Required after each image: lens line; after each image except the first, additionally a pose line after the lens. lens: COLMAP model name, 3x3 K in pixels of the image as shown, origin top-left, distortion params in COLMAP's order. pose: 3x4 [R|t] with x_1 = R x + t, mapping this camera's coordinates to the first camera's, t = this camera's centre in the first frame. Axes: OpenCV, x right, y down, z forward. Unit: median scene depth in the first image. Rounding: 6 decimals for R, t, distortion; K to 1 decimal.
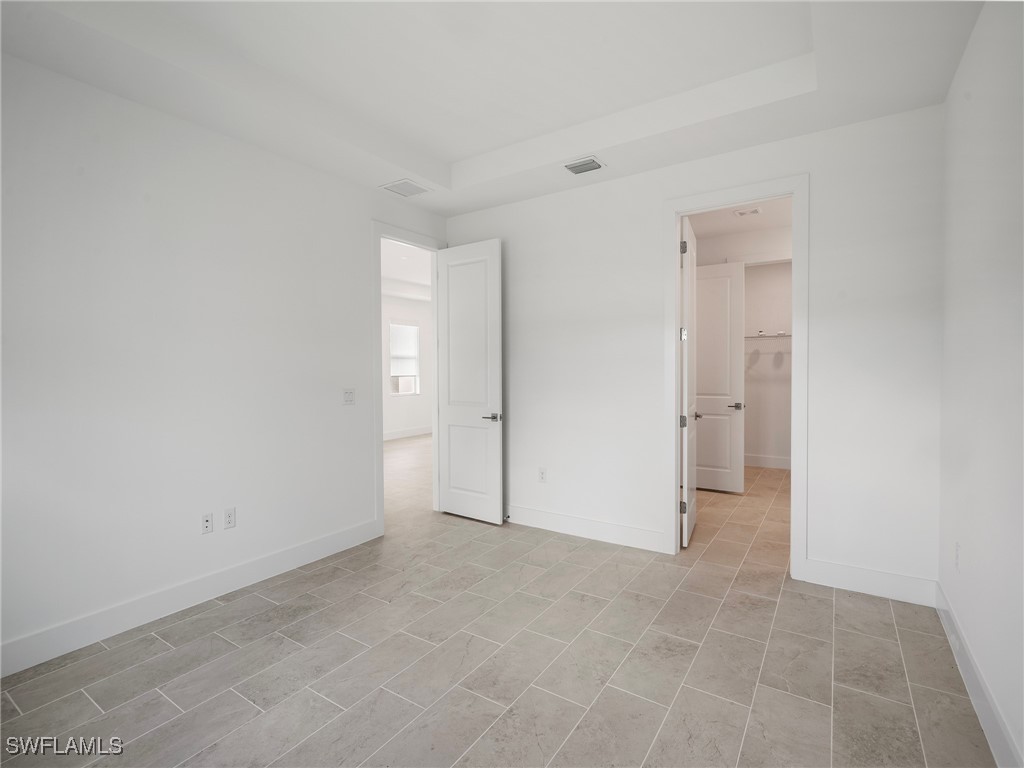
lens RADIAL K [[489.2, 0, 510.4], [0, 489.2, 377.5], [0, 0, 1]] dist [-0.001275, 0.001679]
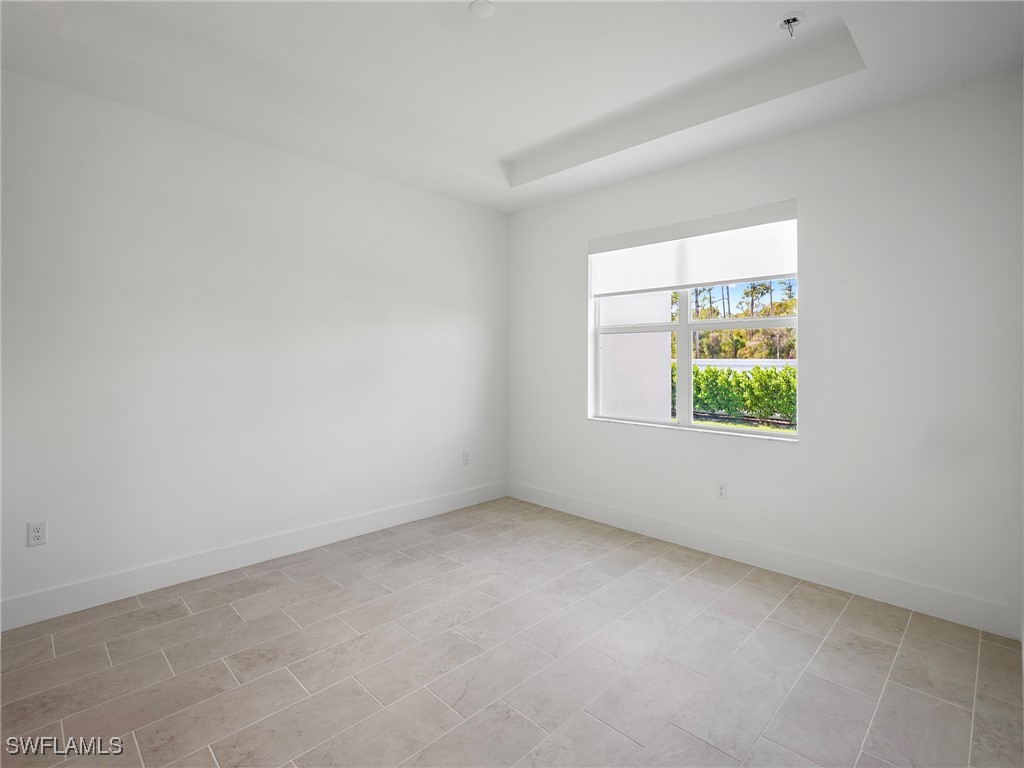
lens RADIAL K [[495.8, 0, 511.4], [0, 495.8, 355.3], [0, 0, 1]] dist [0.002801, 0.000774]
pose [[-0.981292, 0.008576, 0.192334, -0.272298], [0.010349, 0.999913, 0.008219, -0.024030], [-0.192247, 0.010056, -0.981295, 1.482449]]
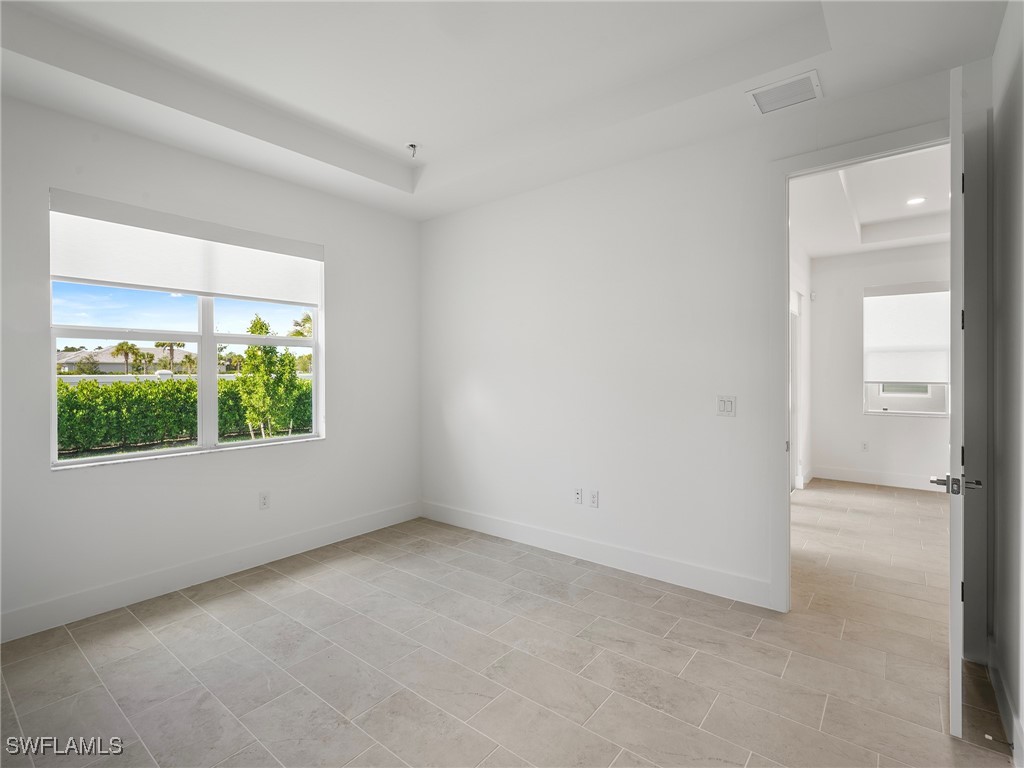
lens RADIAL K [[489.2, 0, 510.4], [0, 489.2, 377.5], [0, 0, 1]] dist [-0.001275, 0.001679]
pose [[-0.083350, 0.017539, -0.996366, 0.620951], [-0.011885, 0.999756, 0.018593, -0.021124], [0.996449, 0.013391, -0.083121, 0.928803]]
